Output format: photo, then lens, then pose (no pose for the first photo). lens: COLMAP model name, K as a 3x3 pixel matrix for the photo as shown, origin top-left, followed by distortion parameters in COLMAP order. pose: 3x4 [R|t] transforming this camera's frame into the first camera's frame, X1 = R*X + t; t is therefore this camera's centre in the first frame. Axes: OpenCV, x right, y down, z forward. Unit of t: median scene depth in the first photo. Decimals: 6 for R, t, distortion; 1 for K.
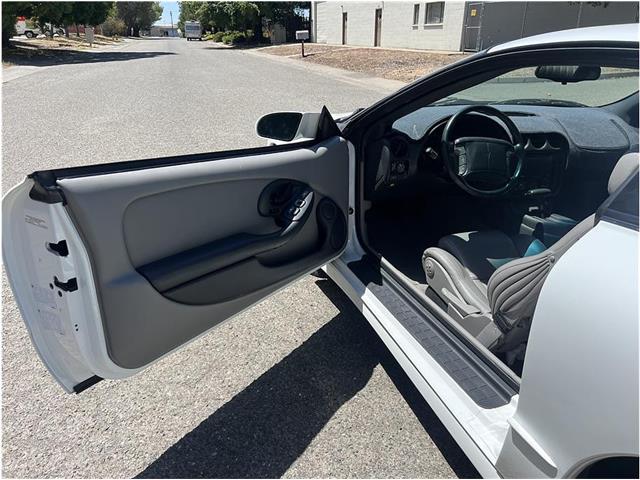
lens RADIAL K [[494.1, 0, 320.0], [0, 494.1, 240.0], [0, 0, 1]] dist [0.062212, -0.071047]
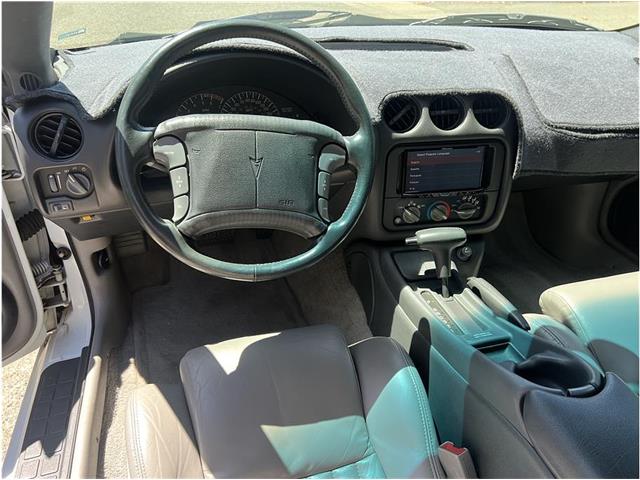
lens RADIAL K [[494.1, 0, 320.0], [0, 494.1, 240.0], [0, 0, 1]] dist [0.062212, -0.071047]
pose [[0.998600, 0.021170, -0.048478, 0.348078], [-0.014546, 0.990993, 0.133122, -0.144903], [0.050860, -0.132230, 0.989913, 0.555898]]
